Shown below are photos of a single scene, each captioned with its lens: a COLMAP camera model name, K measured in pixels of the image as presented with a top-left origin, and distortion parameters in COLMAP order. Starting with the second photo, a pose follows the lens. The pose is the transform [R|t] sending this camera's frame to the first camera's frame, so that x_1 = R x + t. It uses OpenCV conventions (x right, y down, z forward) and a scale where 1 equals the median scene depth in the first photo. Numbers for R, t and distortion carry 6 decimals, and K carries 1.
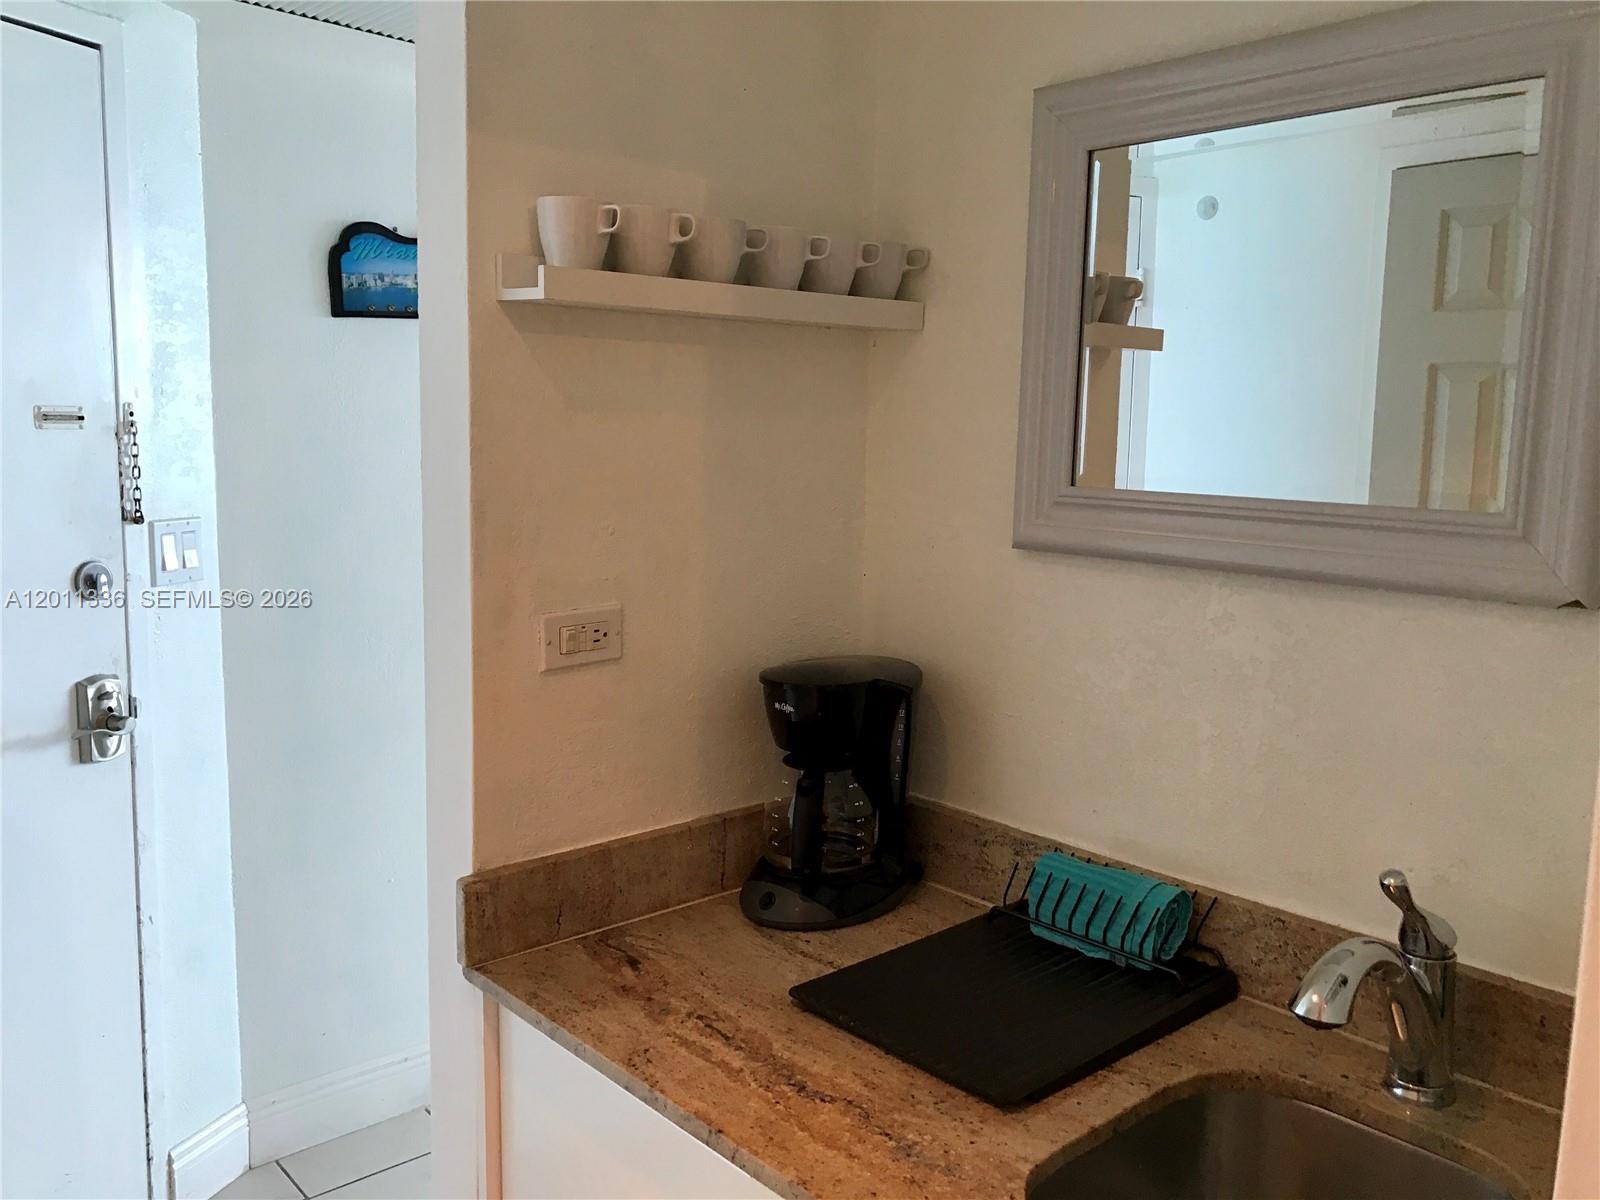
lens RADIAL K [[1311.3, 0, 788.1], [0, 1311.3, 584.4], [0, 0, 1]] dist [0.038100, -0.058068]
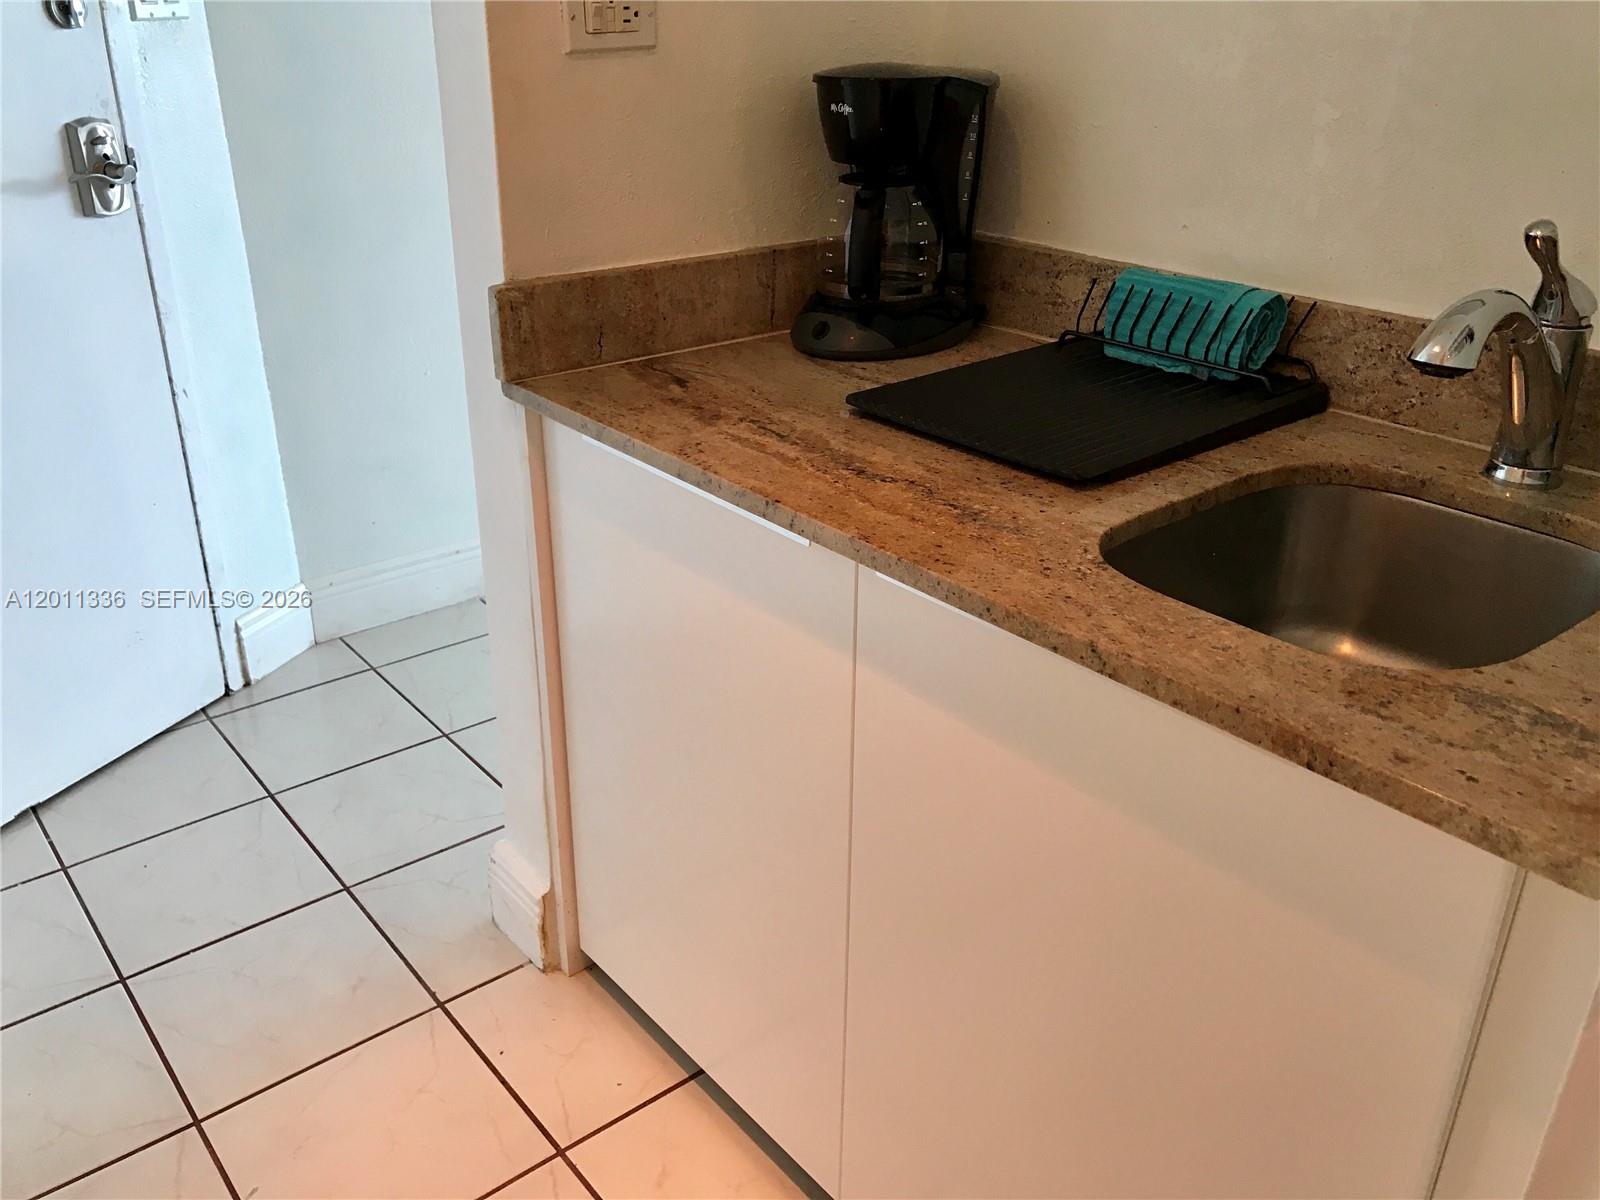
lens RADIAL K [[1311.3, 0, 785.4], [0, 1311.3, 600.6], [0, 0, 1]] dist [0.038100, -0.058068]
pose [[0.999566, 0.008504, -0.028189, -0.014237], [0.000743, 0.949795, 0.312871, 0.142943], [0.029434, -0.312756, 0.949377, 0.056265]]
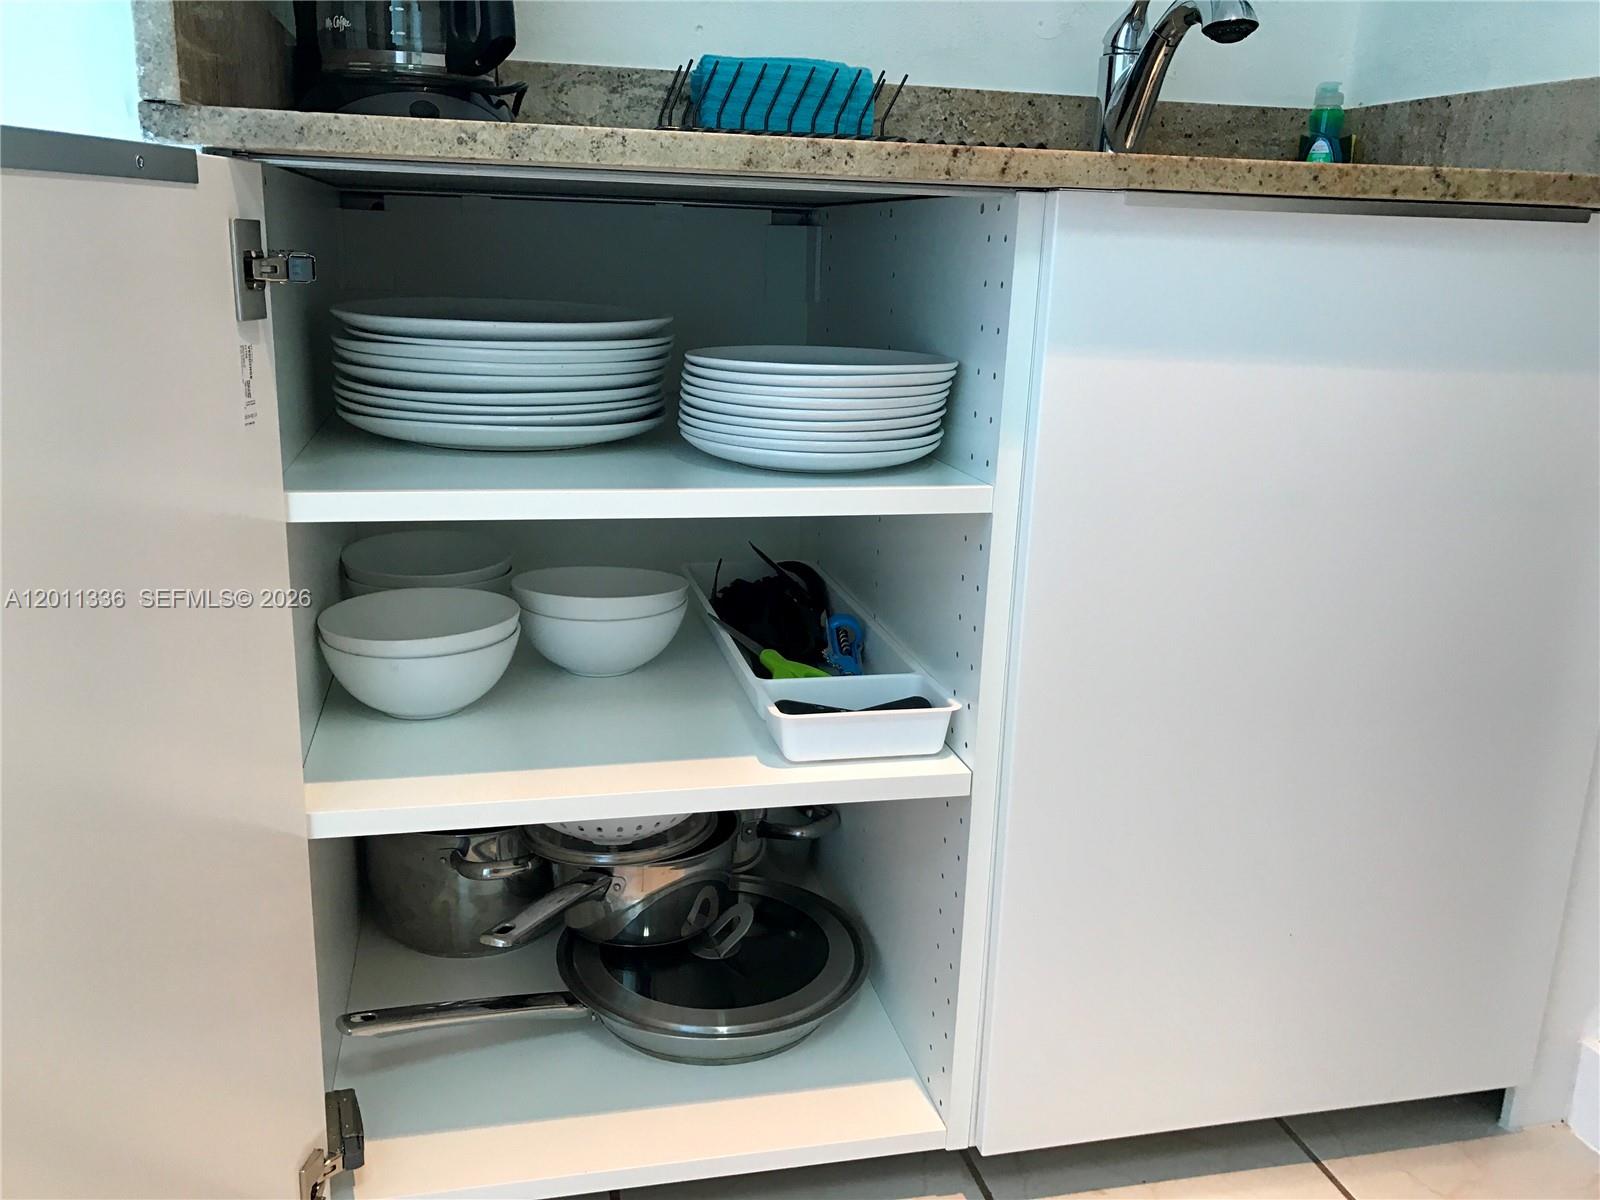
lens RADIAL K [[1311.3, 0, 795.1], [0, 1311.3, 584.0], [0, 0, 1]] dist [0.038100, -0.058068]
pose [[0.472396, -0.217584, 0.854107, -0.585073], [0.076651, 0.975520, 0.206119, 0.379367], [-0.878047, -0.031902, 0.477510, 0.565567]]
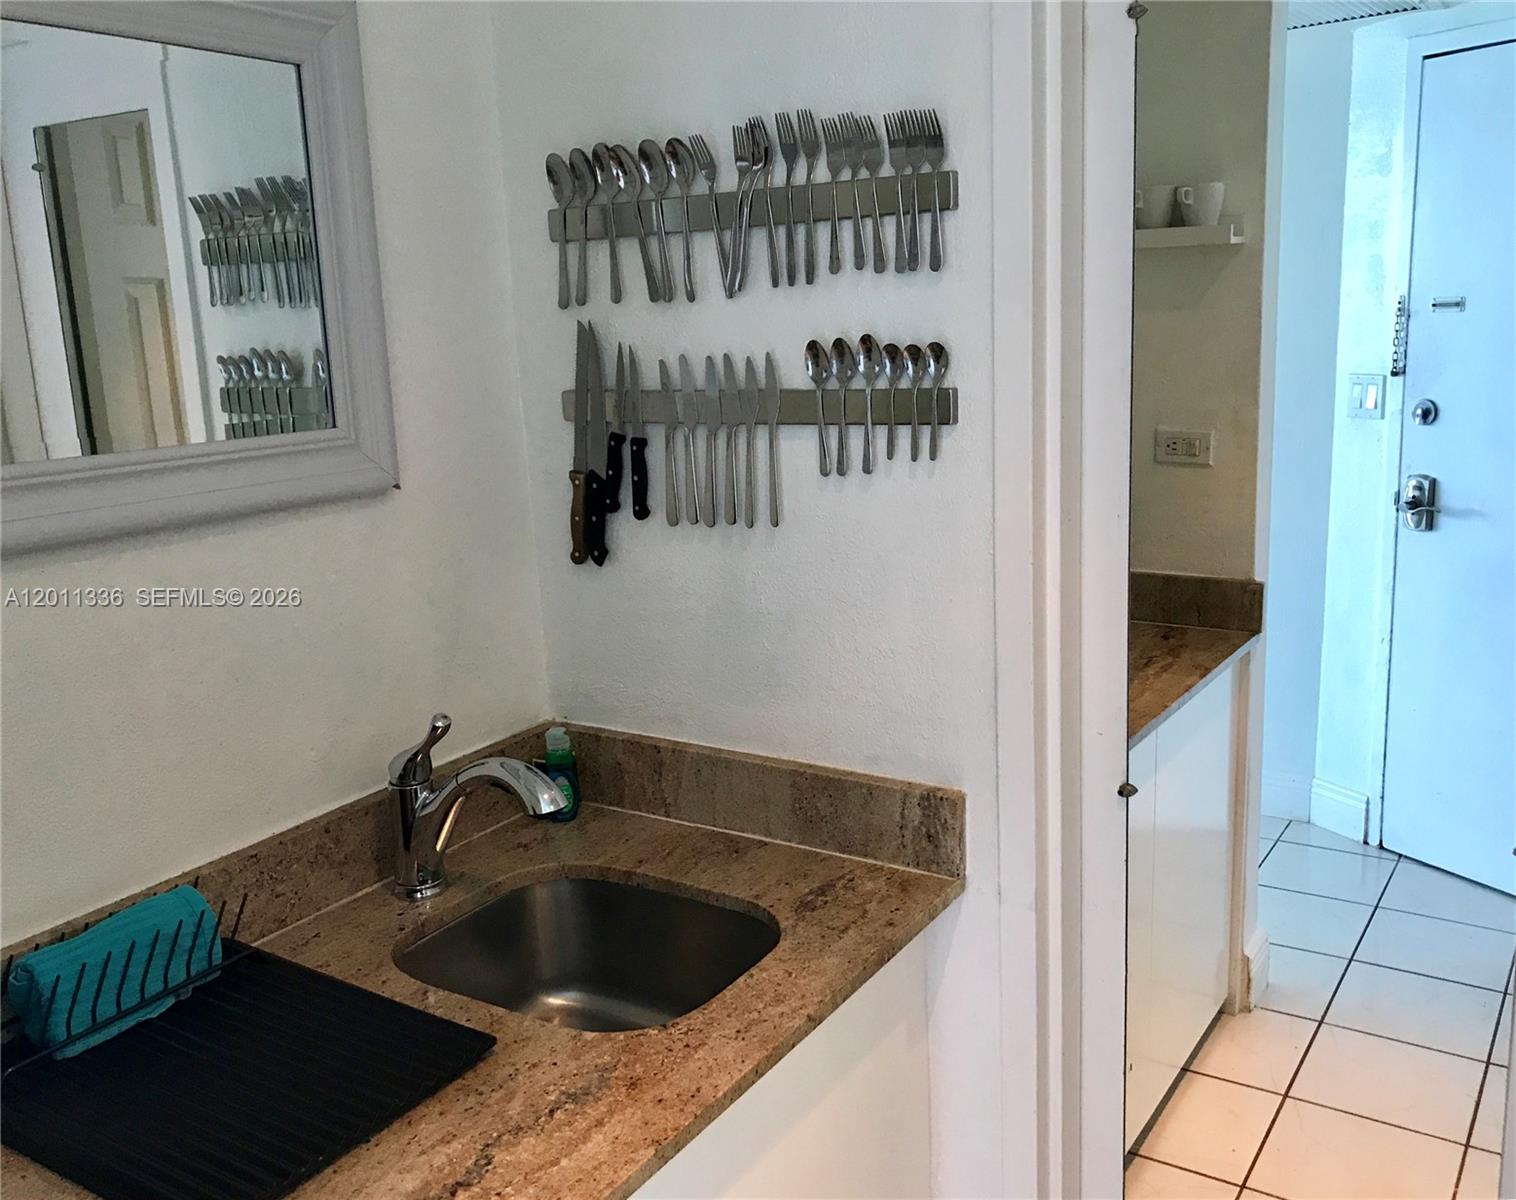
lens RADIAL K [[1377.1, 0, 774.5], [0, 1377.1, 579.5], [0, 0, 1]] dist [0.030720, 0.000000]
pose [[-0.280135, -0.198309, 0.939254, -0.656157], [0.154878, 0.956275, 0.248095, -0.142919], [-0.947384, 0.214970, -0.237172, 0.770273]]
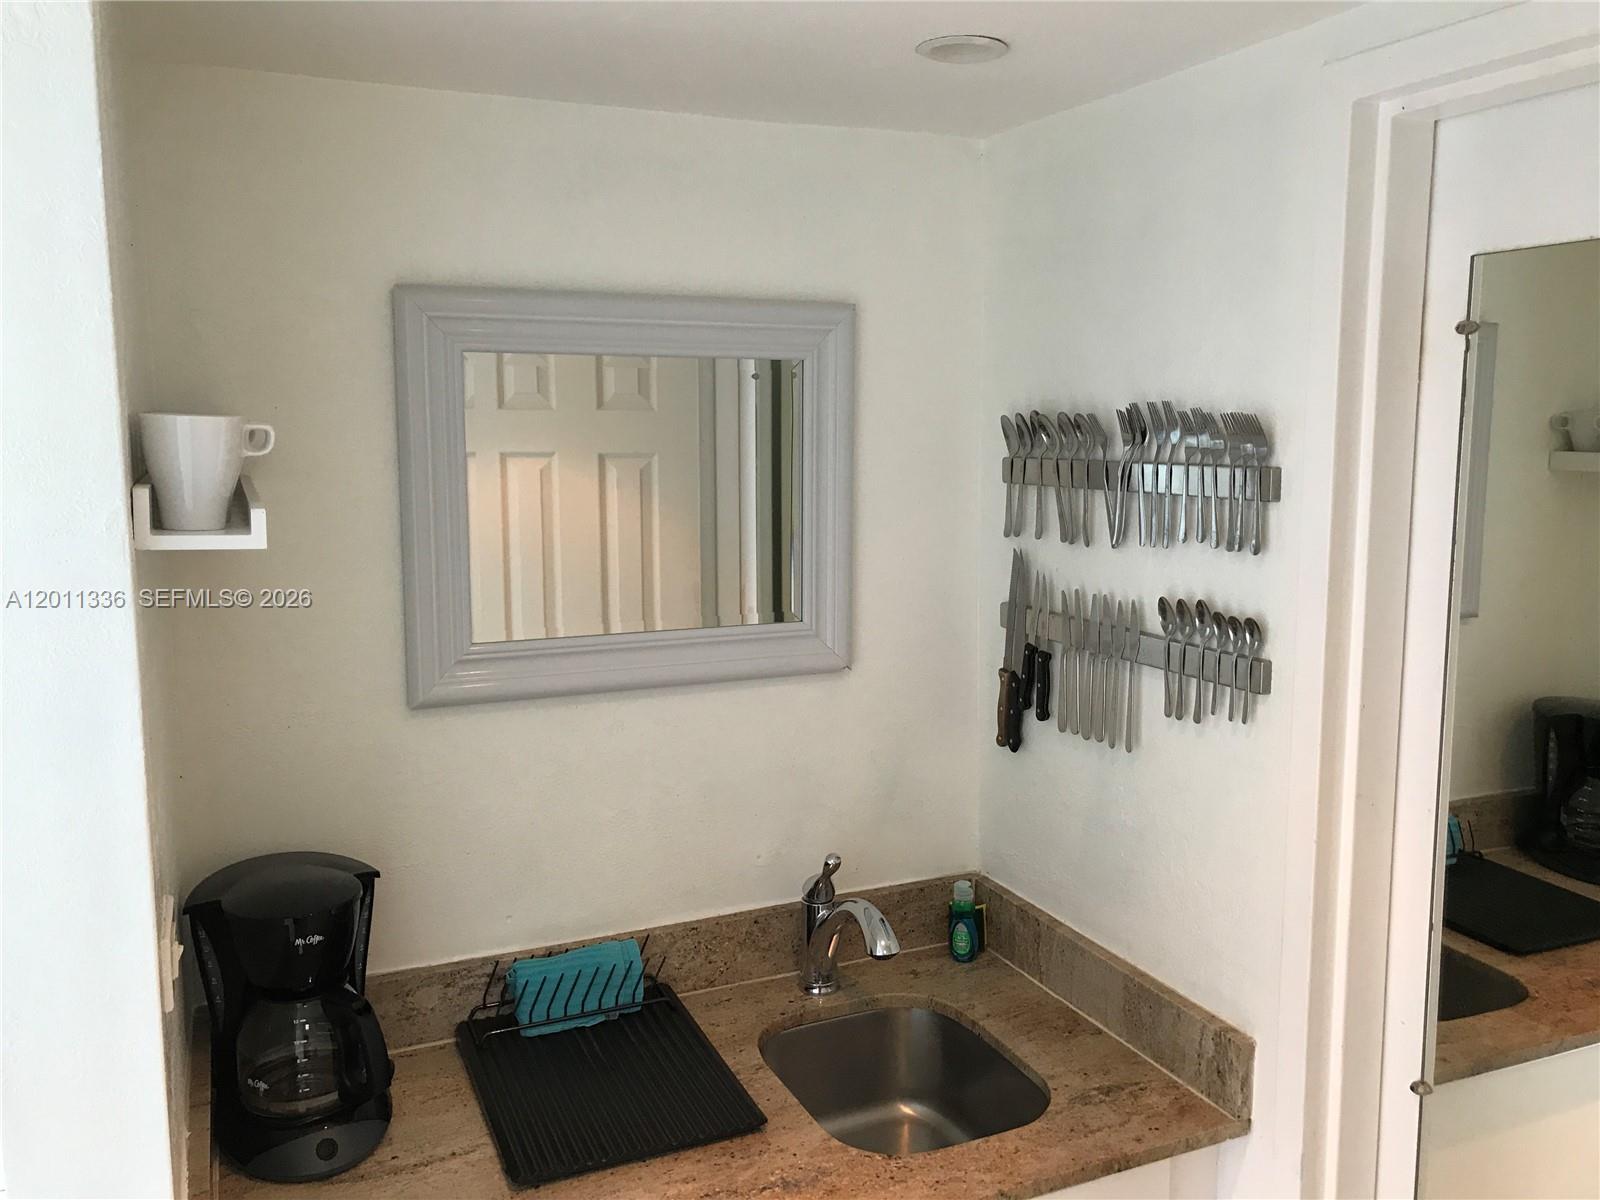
lens RADIAL K [[1311.3, 0, 798.3], [0, 1311.3, 585.0], [0, 0, 1]] dist [0.038100, -0.058068]
pose [[0.303518, -0.141368, 0.942280, -0.792074], [0.127555, 0.986059, 0.106850, -0.221382], [-0.944249, 0.087762, 0.317319, 0.395204]]
